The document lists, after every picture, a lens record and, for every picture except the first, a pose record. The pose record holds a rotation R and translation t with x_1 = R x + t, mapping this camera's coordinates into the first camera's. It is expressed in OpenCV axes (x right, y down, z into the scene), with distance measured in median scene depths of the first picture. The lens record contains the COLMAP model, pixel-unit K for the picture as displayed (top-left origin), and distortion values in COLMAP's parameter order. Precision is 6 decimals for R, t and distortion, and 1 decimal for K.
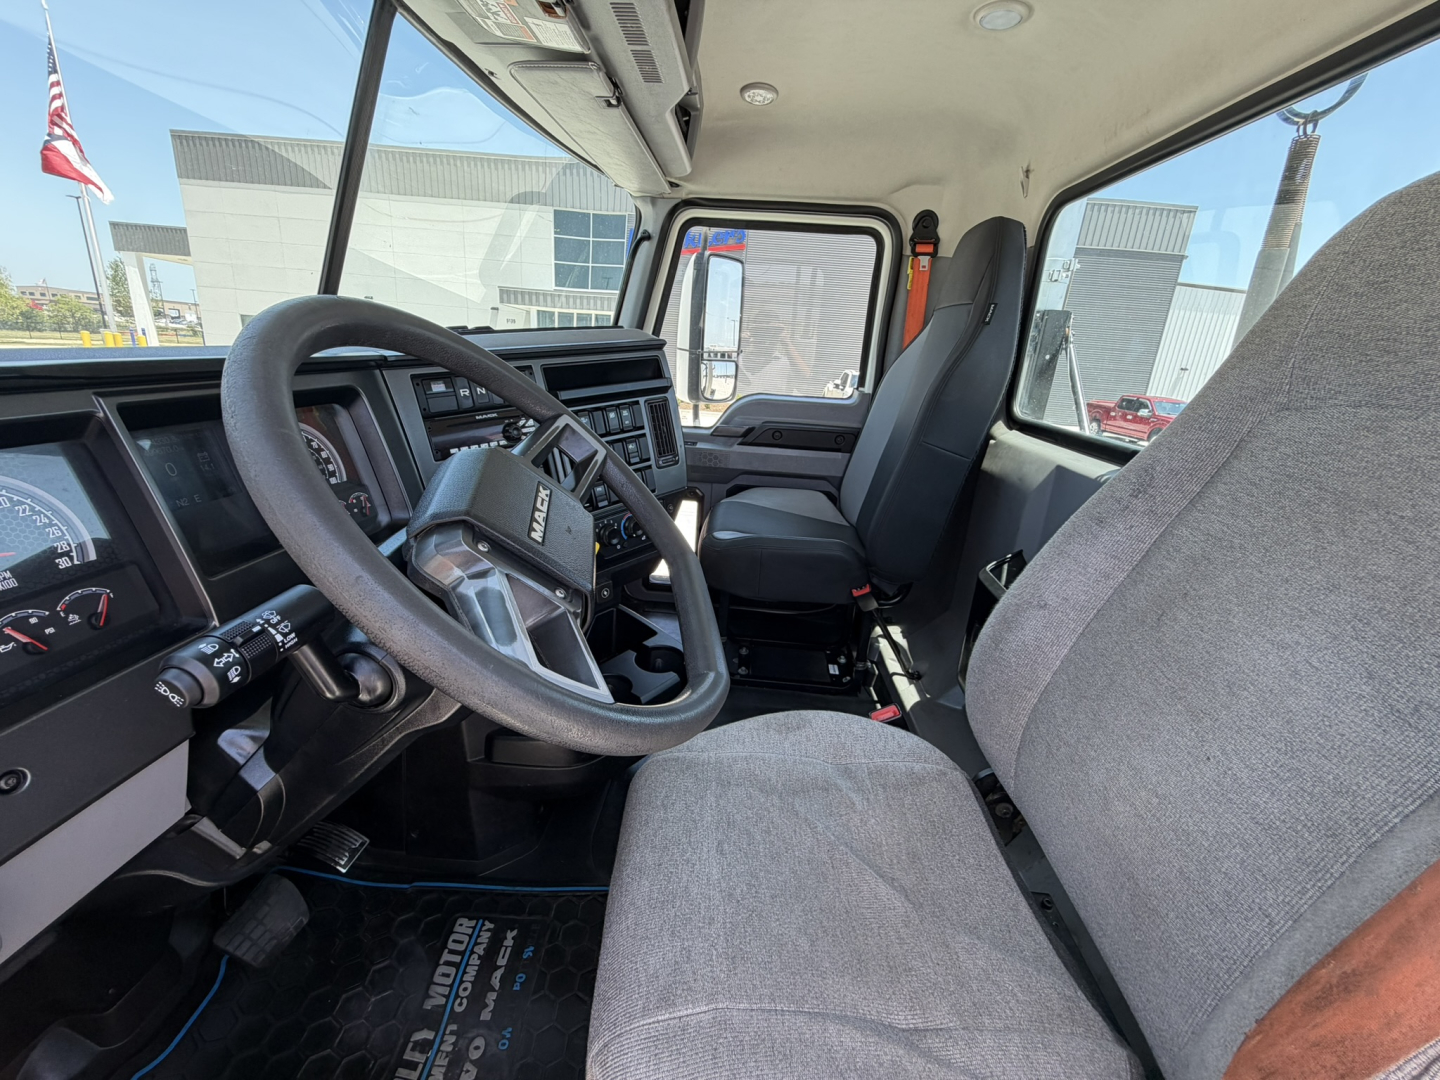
lens RADIAL K [[584.6, 0, 720.0], [0, 584.6, 540.0], [0, 0, 1]] dist [-0.011006, -0.000088]
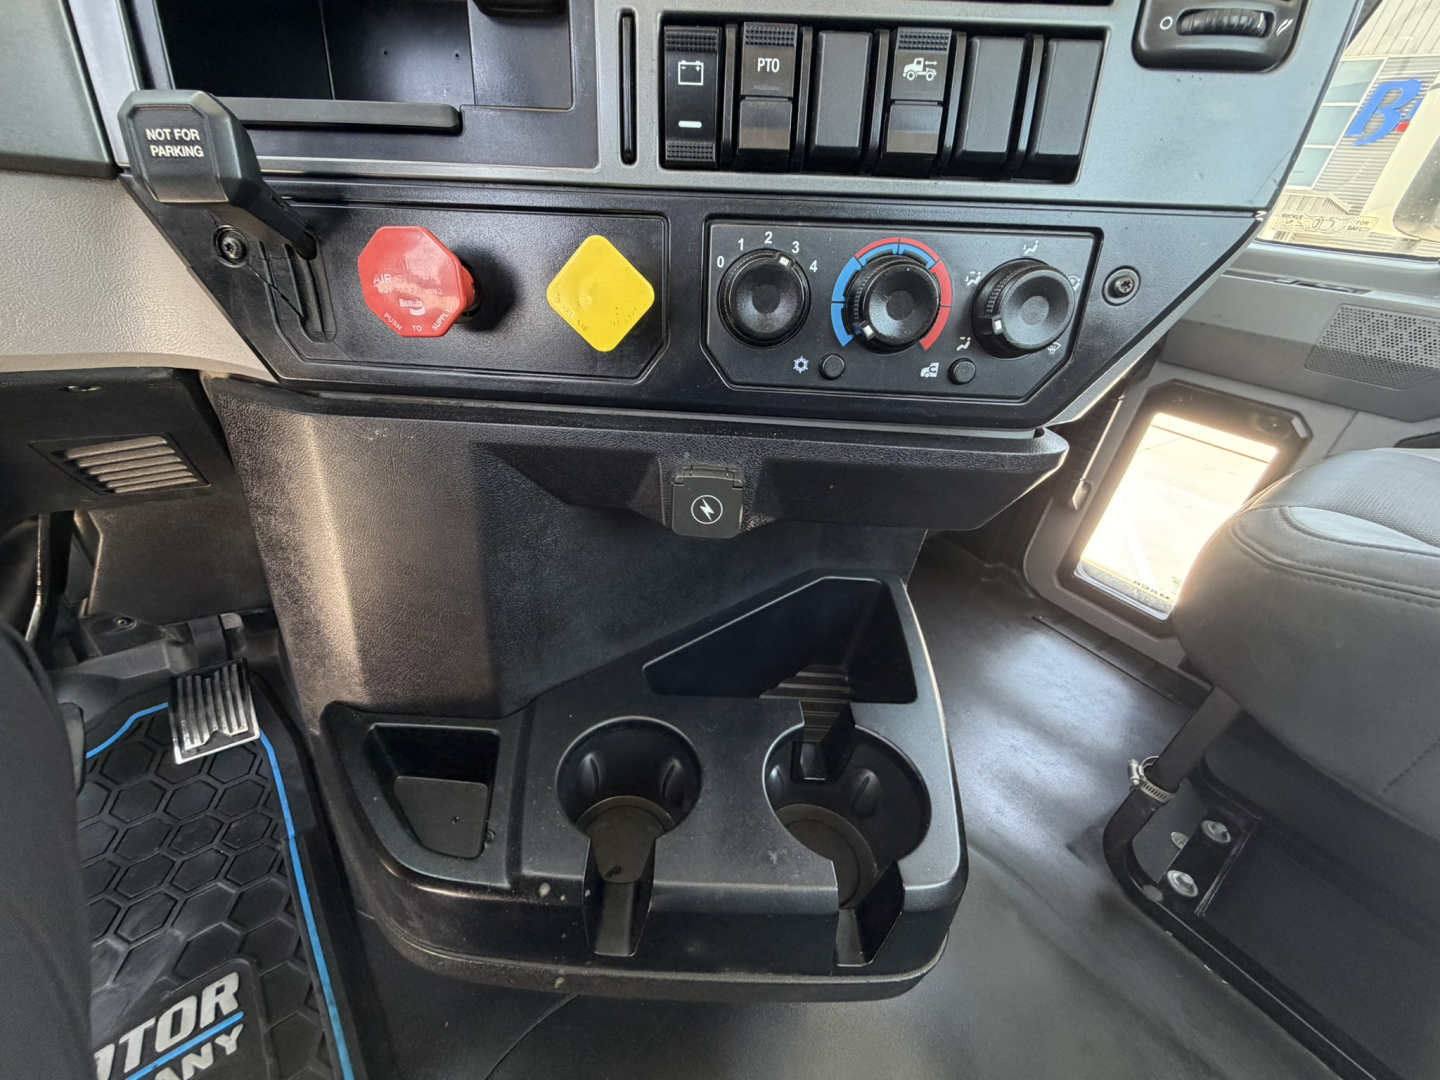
lens RADIAL K [[584.6, 0, 720.0], [0, 584.6, 540.0], [0, 0, 1]] dist [-0.011006, -0.000088]
pose [[0.639134, 0.412145, -0.649342, -0.000376], [-0.317652, 0.910375, 0.265168, 0.024498], [0.700432, 0.036787, 0.712770, 0.769827]]
